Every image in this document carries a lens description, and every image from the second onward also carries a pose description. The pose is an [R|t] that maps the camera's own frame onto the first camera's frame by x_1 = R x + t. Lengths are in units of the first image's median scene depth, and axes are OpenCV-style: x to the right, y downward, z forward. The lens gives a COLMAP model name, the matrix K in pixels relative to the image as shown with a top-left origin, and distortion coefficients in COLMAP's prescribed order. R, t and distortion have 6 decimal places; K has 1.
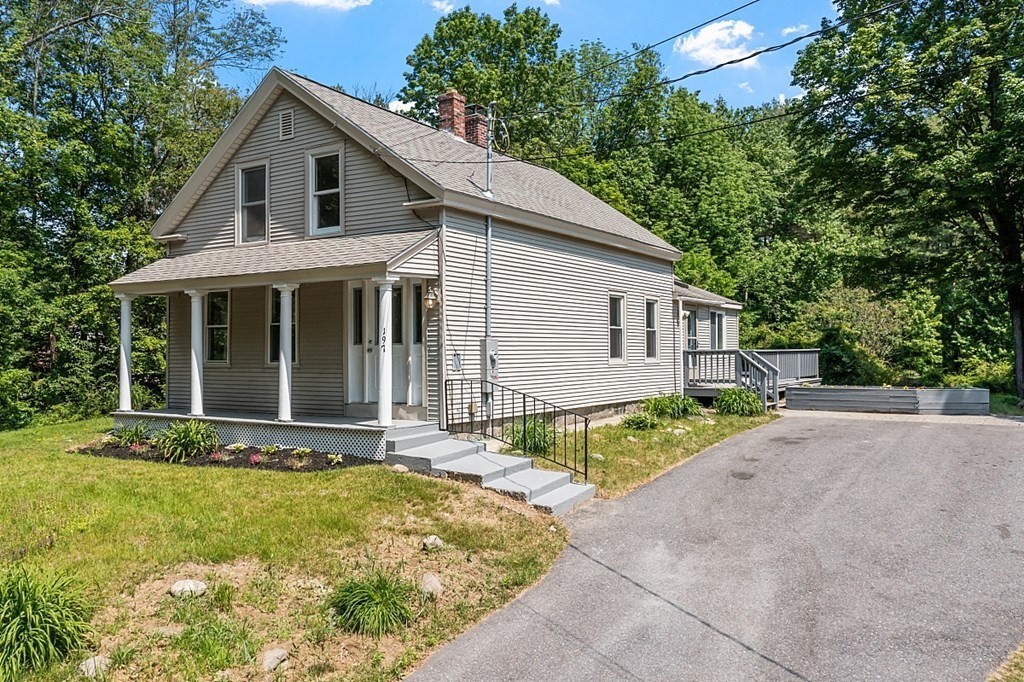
lens RADIAL K [[806.2, 0, 512.0], [0, 806.2, 335.0], [0, 0, 1]] dist [0.009821, 0.006736]
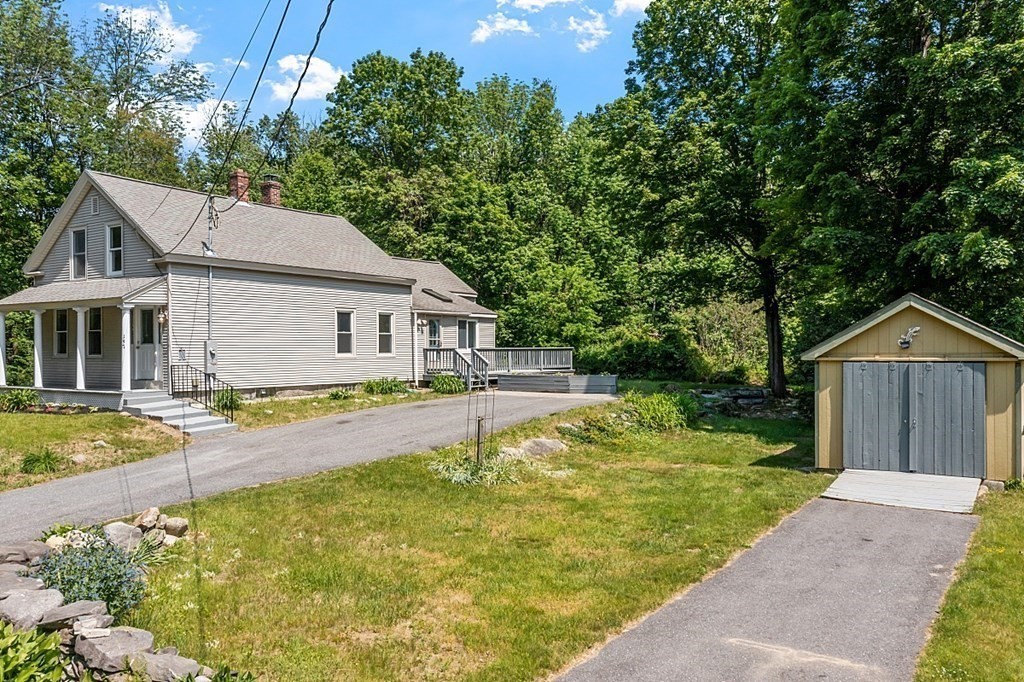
lens RADIAL K [[806.2, 0, 512.0], [0, 806.2, 351.9], [0, 0, 1]] dist [0.009821, 0.006736]
pose [[0.999715, 0.005144, -0.023302, 0.543832], [-0.004543, 0.999658, 0.025748, -0.015410], [0.023426, -0.025635, 0.999397, -0.545682]]
